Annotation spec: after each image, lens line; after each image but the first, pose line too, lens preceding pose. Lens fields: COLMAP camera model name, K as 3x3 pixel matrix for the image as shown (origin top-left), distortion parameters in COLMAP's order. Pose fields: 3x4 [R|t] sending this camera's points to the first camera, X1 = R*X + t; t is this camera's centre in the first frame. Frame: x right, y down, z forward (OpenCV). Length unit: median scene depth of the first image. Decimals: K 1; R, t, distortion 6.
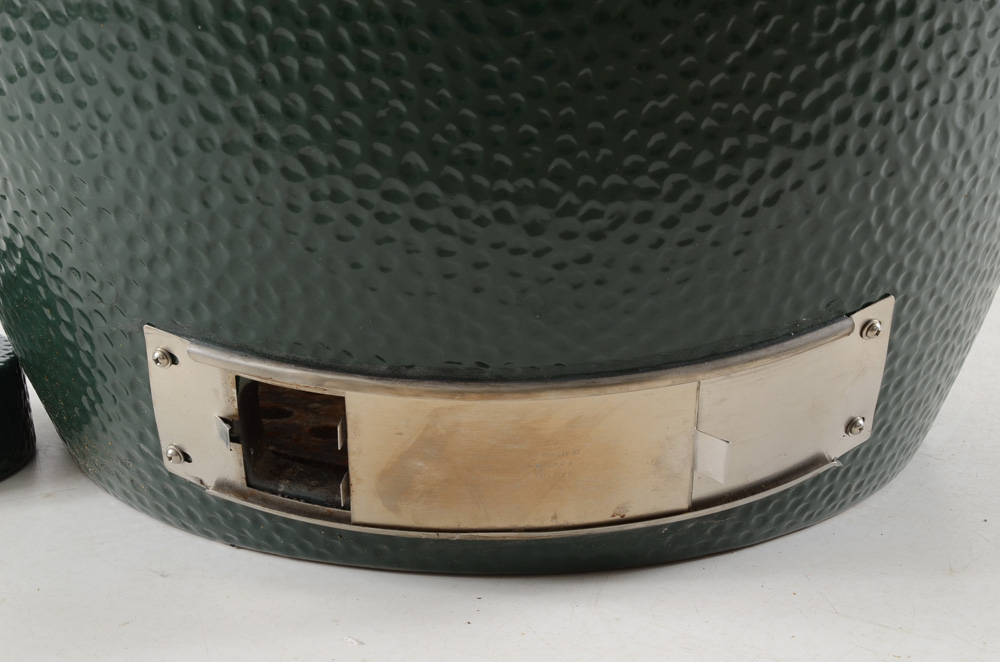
lens RADIAL K [[2243.5, 0, 500.0], [0, 2243.5, 331.0], [0, 0, 1]] dist [0.404741, 0.252096]
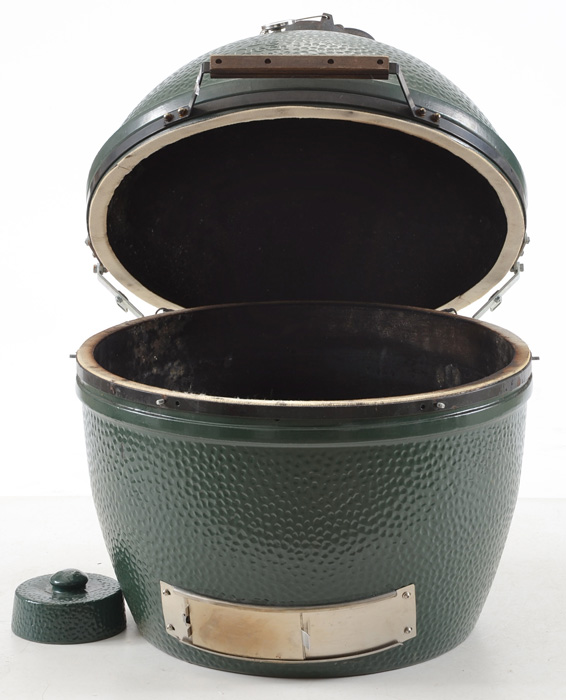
lens RADIAL K [[2619.0, 0, 283.0], [0, 2619.0, 350.0], [0, 0, 1]] dist [1.138174, -0.869624]
pose [[0.985108, 0.037054, -0.167895, 0.609037], [-0.050813, 0.995625, -0.078409, -0.042539], [0.164255, 0.085773, 0.982682, -2.560827]]
